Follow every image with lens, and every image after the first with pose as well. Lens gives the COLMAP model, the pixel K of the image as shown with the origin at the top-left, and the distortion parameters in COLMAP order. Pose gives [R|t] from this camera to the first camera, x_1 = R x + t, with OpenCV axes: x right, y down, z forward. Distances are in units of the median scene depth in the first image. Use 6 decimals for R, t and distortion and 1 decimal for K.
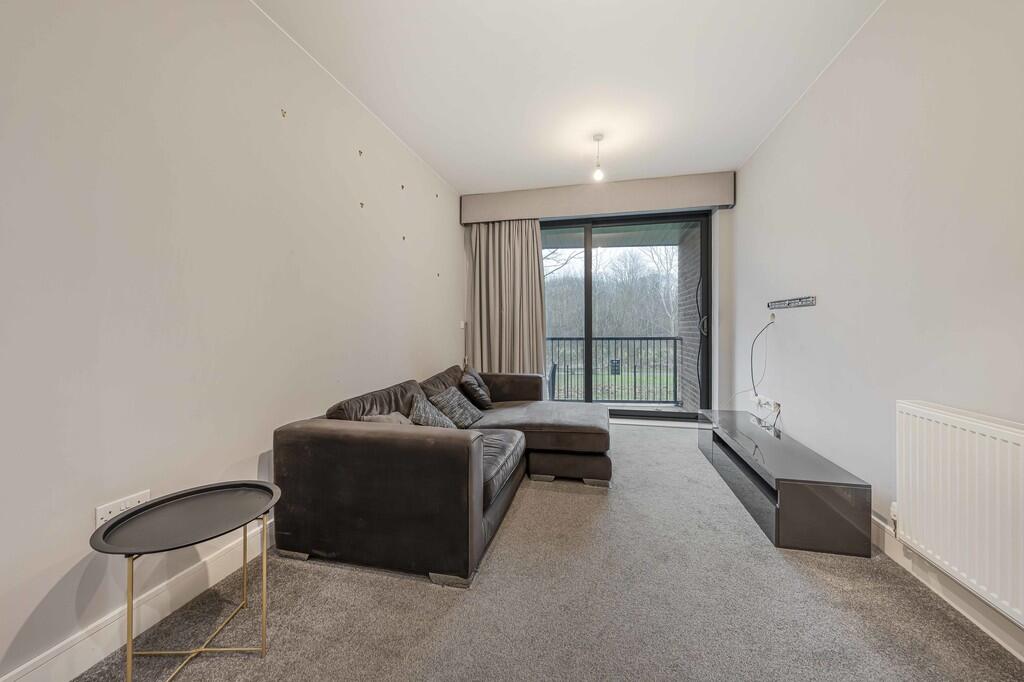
lens RADIAL K [[356.1, 0, 525.2], [0, 356.1, 328.3], [0, 0, 1]] dist [-0.000527, -0.000033]
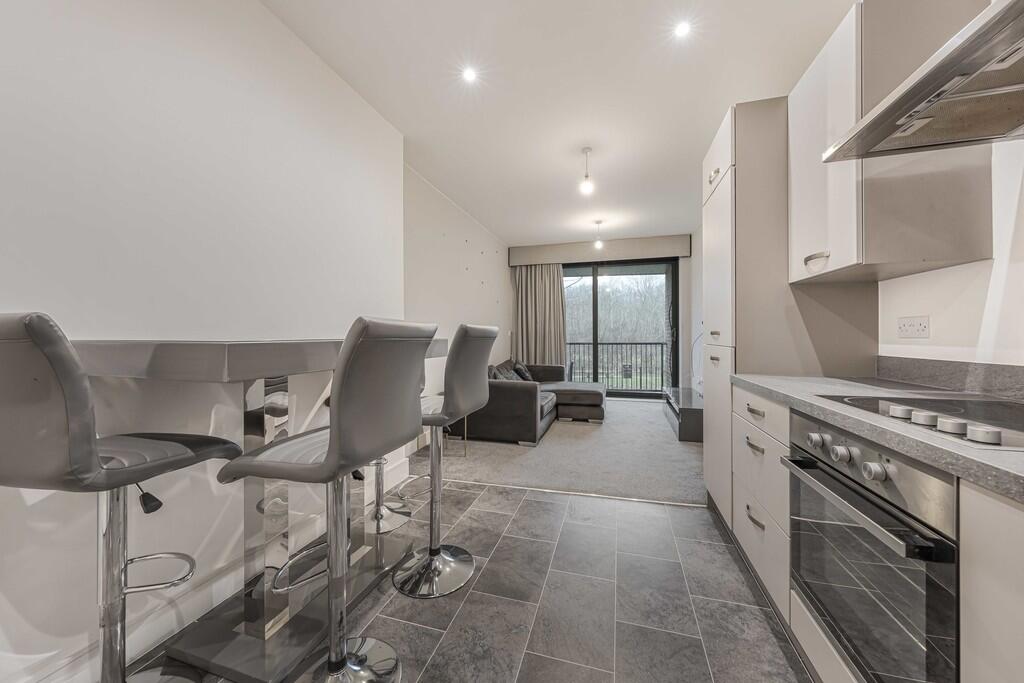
lens RADIAL K [[350.2, 0, 512.6], [0, 350.2, 336.0], [0, 0, 1]] dist [-0.017468, -0.000077]
pose [[0.996629, 0.001421, -0.082027, -0.051014], [-0.001288, 0.999998, 0.001674, -0.003132], [0.082029, -0.001562, 0.996629, -0.543021]]
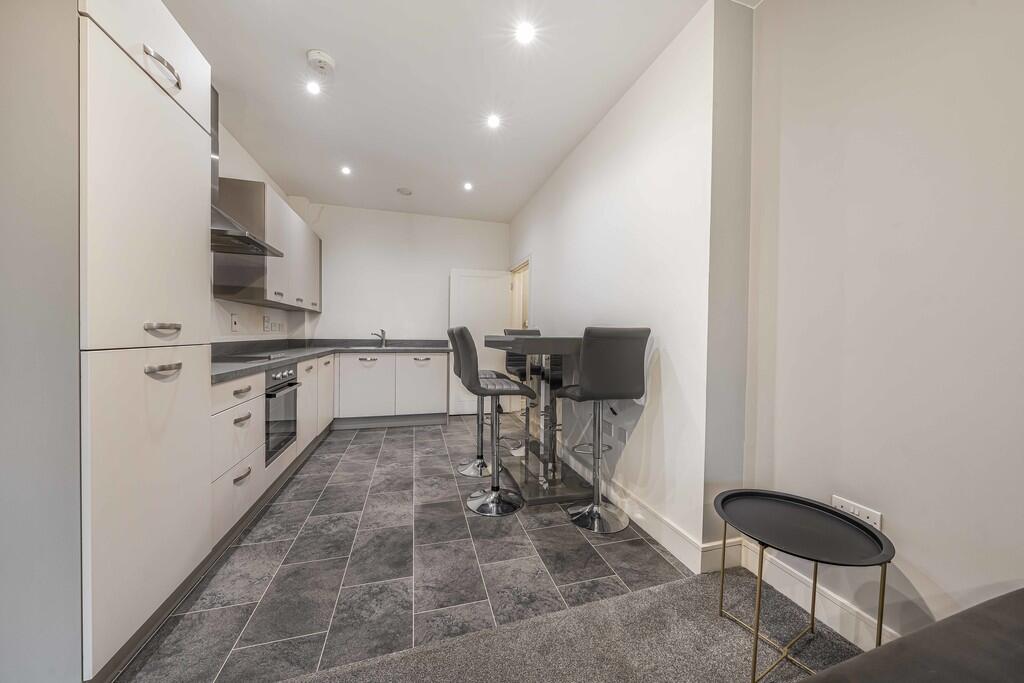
lens RADIAL K [[350.2, 0, 512.6], [0, 350.2, 336.0], [0, 0, 1]] dist [-0.017468, -0.000077]
pose [[-0.886971, -0.003461, -0.461812, 0.070059], [-0.007397, 0.999950, 0.006712, -0.001913], [0.461766, 0.009369, -0.886952, 0.422093]]
